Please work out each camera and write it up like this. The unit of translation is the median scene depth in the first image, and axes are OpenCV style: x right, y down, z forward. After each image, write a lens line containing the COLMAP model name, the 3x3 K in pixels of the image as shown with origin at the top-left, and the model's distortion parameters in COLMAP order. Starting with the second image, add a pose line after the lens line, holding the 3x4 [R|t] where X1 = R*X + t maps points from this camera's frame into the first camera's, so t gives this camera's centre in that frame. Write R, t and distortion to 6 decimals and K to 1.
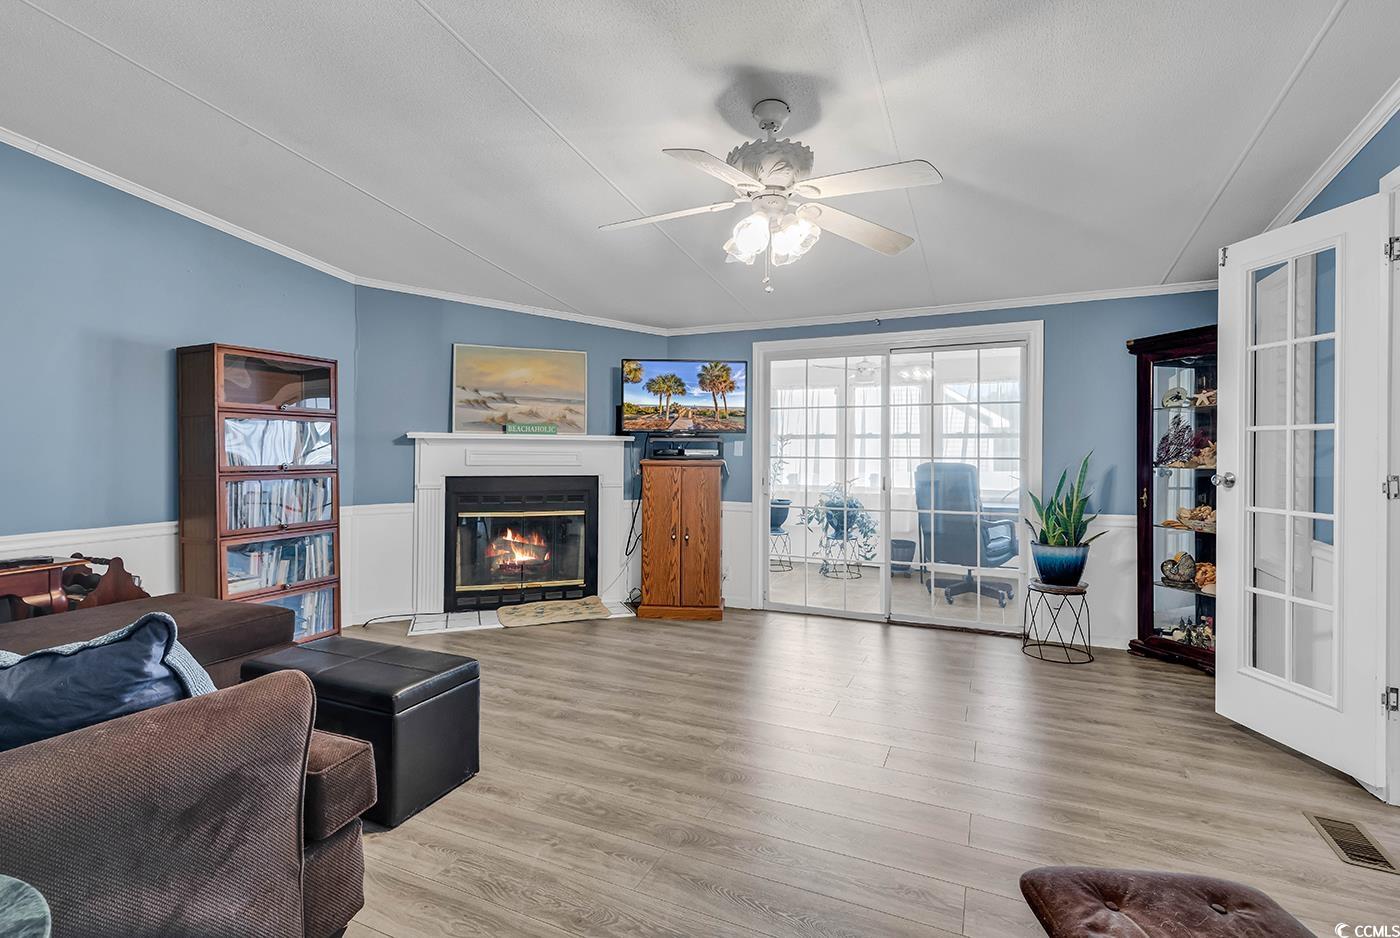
lens RADIAL K [[637.7, 0, 700.0], [0, 637.7, 469.0], [0, 0, 1]] dist [0.002660, 0.000202]
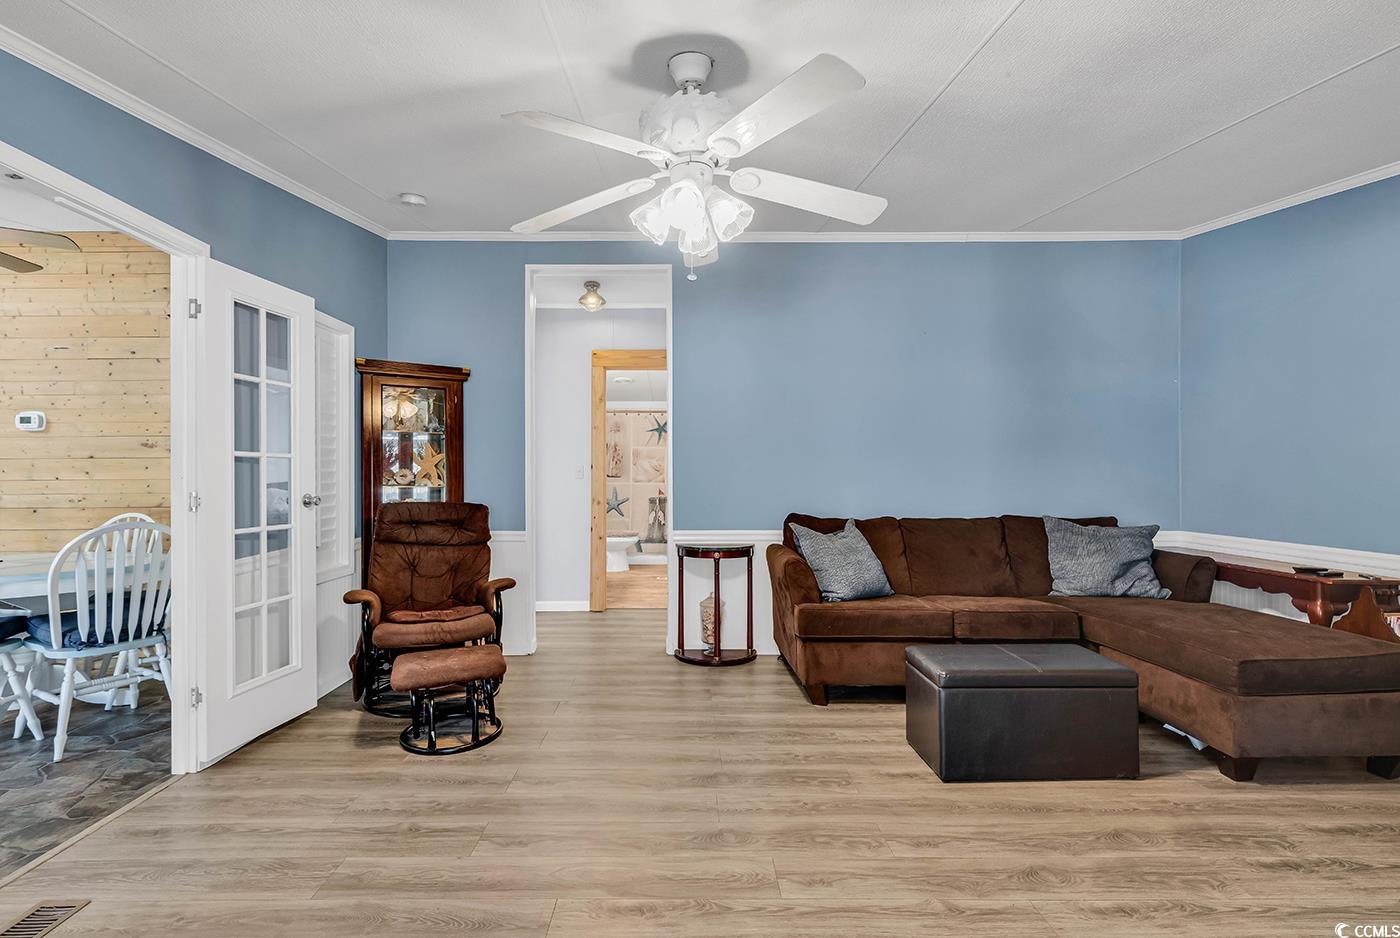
lens RADIAL K [[637.7, 0, 700.0], [0, 637.7, 469.0], [0, 0, 1]] dist [0.002660, 0.000202]
pose [[-0.895244, -0.000191, -0.445576, 0.237495], [-0.011404, 0.999682, 0.022485, -0.026480], [0.445430, 0.025211, -0.894962, 0.875563]]
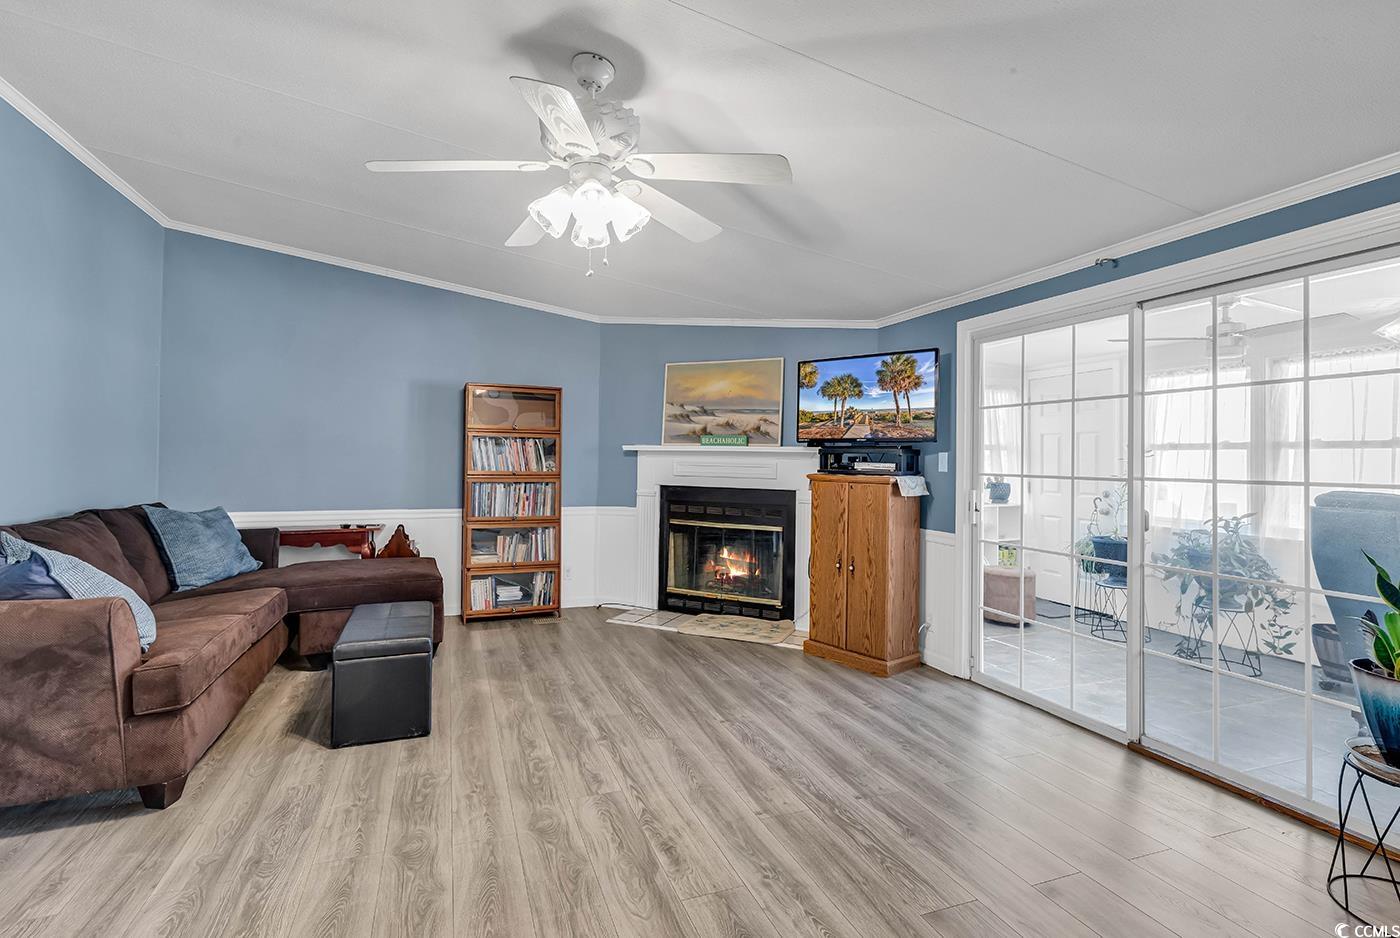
lens RADIAL K [[641.3, 0, 677.1], [0, 641.3, 459.7], [0, 0, 1]] dist [0.000279, 0.000100]
pose [[0.707255, 0.005373, -0.706938, 0.400903], [-0.031690, 0.999207, -0.024110, -0.006018], [0.706247, 0.039455, 0.706865, 0.236430]]
